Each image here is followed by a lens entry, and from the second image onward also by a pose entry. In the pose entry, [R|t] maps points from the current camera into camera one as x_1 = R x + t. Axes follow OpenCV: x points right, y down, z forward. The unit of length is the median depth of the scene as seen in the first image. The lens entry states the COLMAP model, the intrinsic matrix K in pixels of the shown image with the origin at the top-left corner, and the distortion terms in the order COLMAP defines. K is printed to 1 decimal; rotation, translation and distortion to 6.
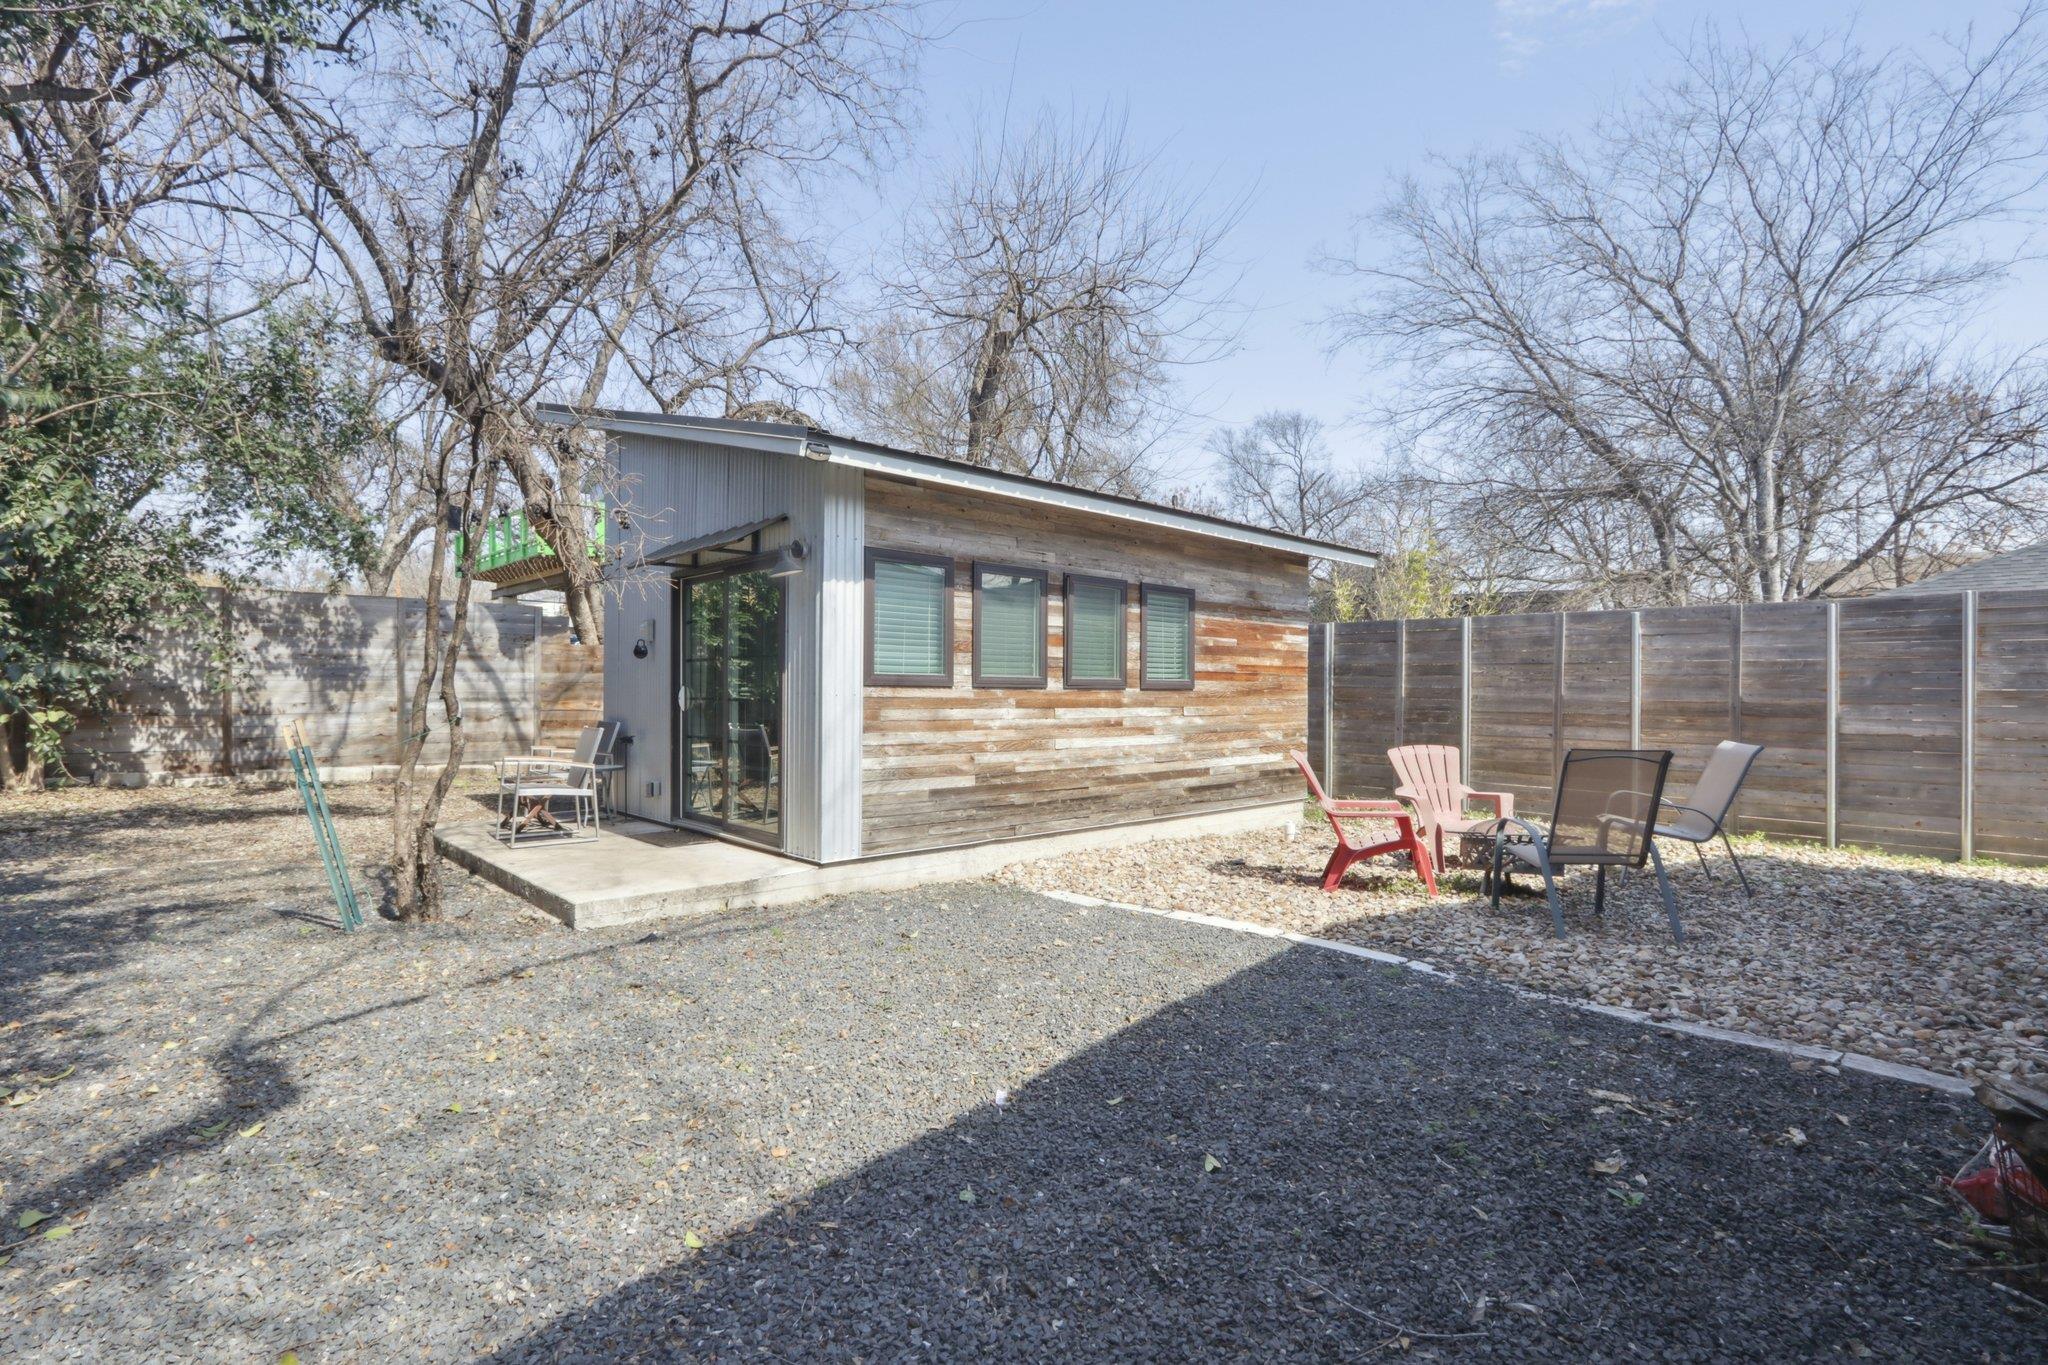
lens RADIAL K [[967.1, 0, 1022.9], [0, 967.1, 692.1], [0, 0, 1]] dist [-0.002779, -0.000544]
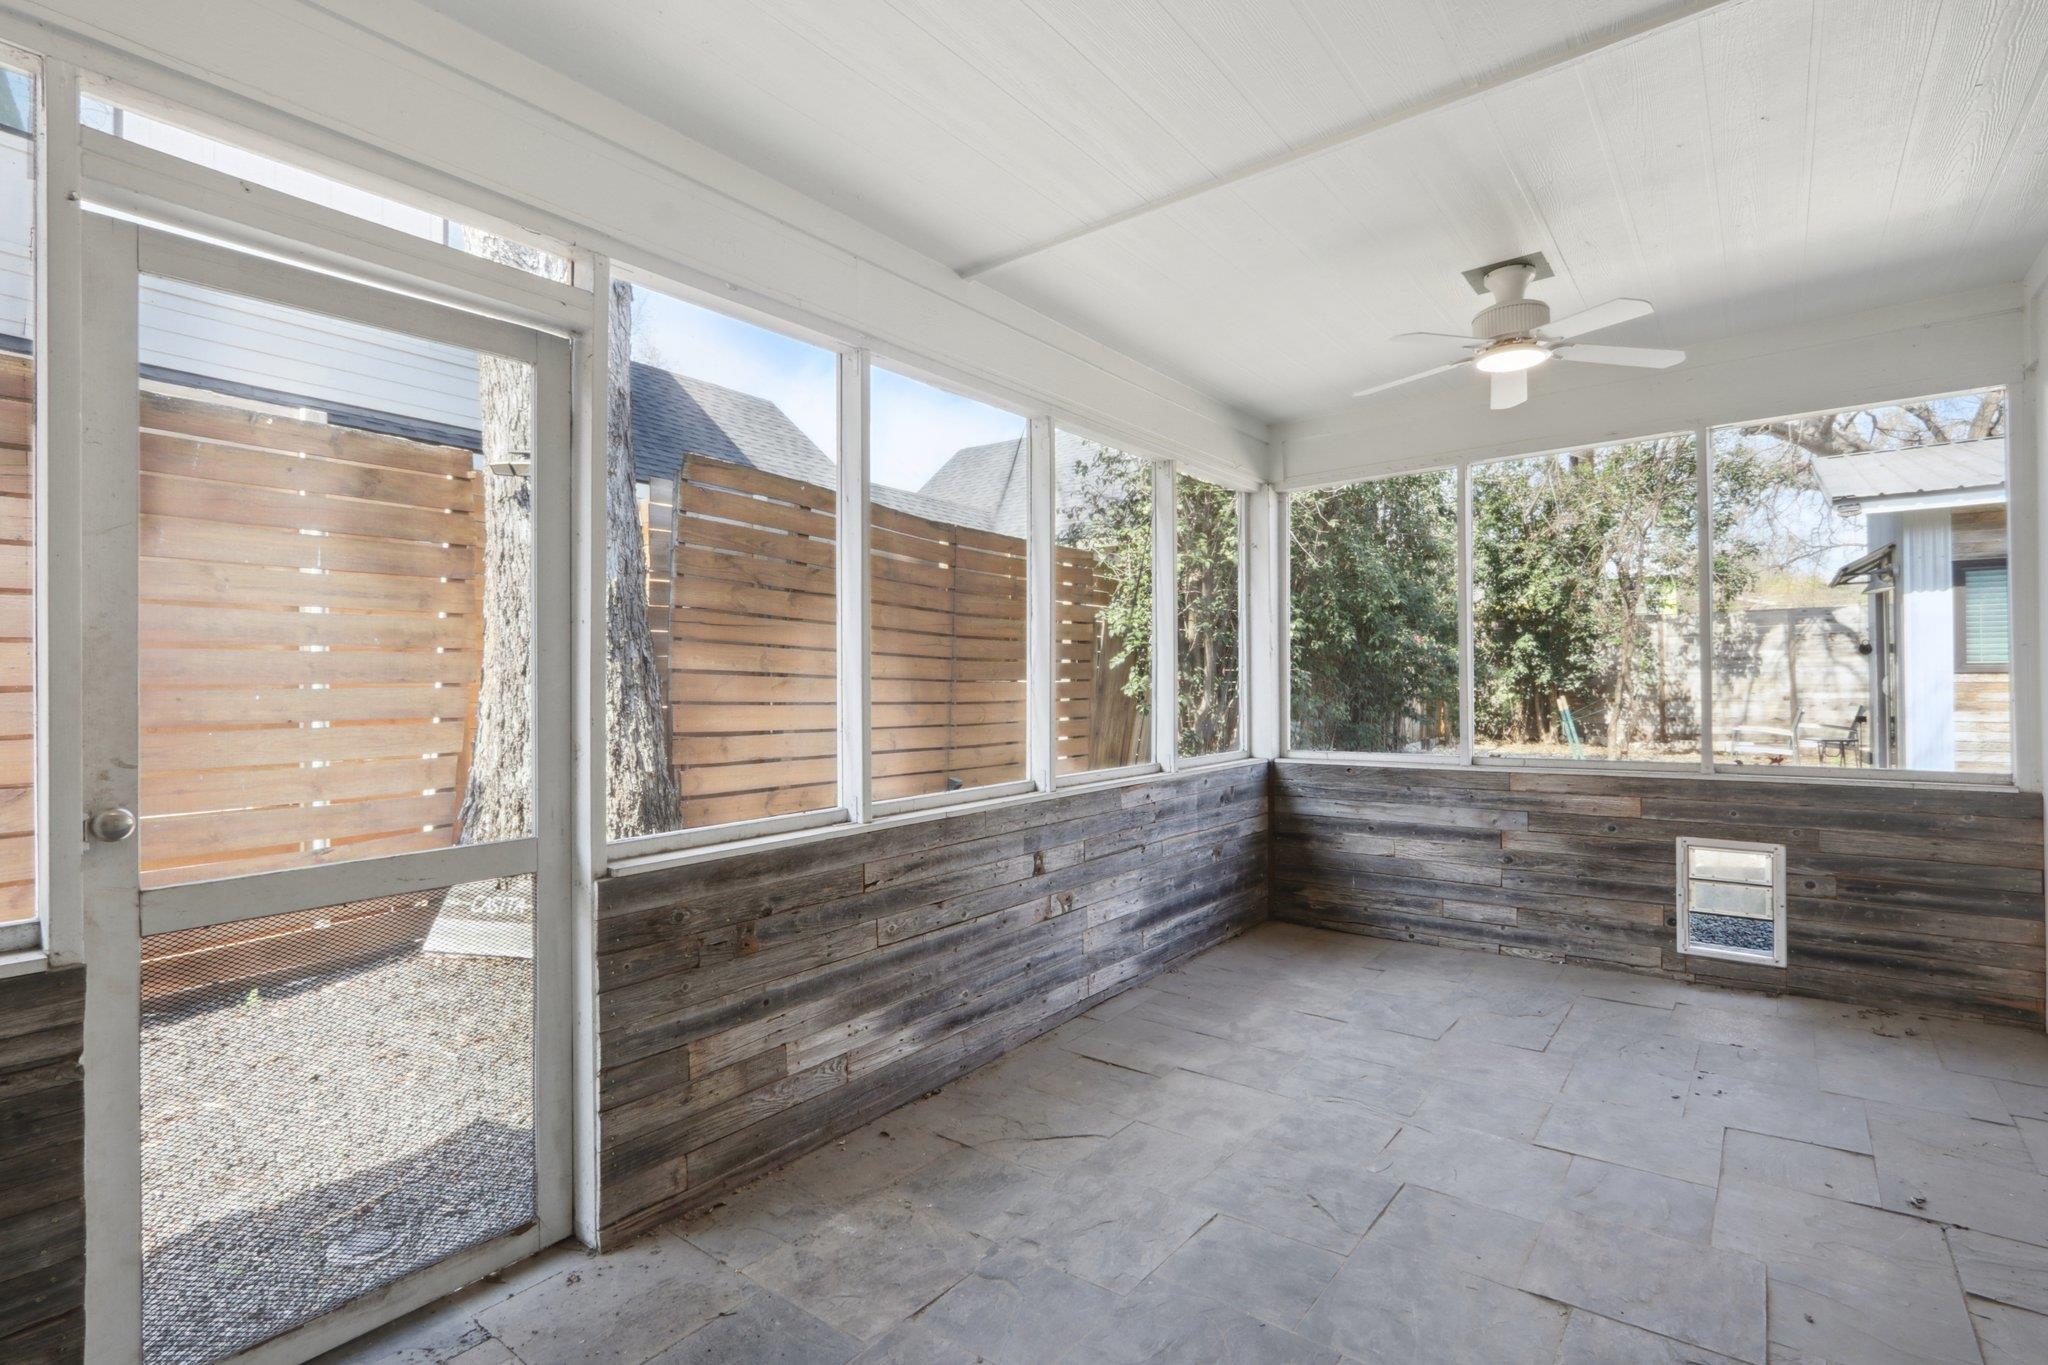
lens RADIAL K [[967.1, 0, 1023.5], [0, 967.1, 685.4], [0, 0, 1]] dist [-0.002779, -0.000544]
pose [[0.172396, -0.008825, -0.984988, 0.447149], [0.006512, 0.999948, -0.007819, 0.005998], [0.985006, -0.005066, 0.172444, -0.203773]]
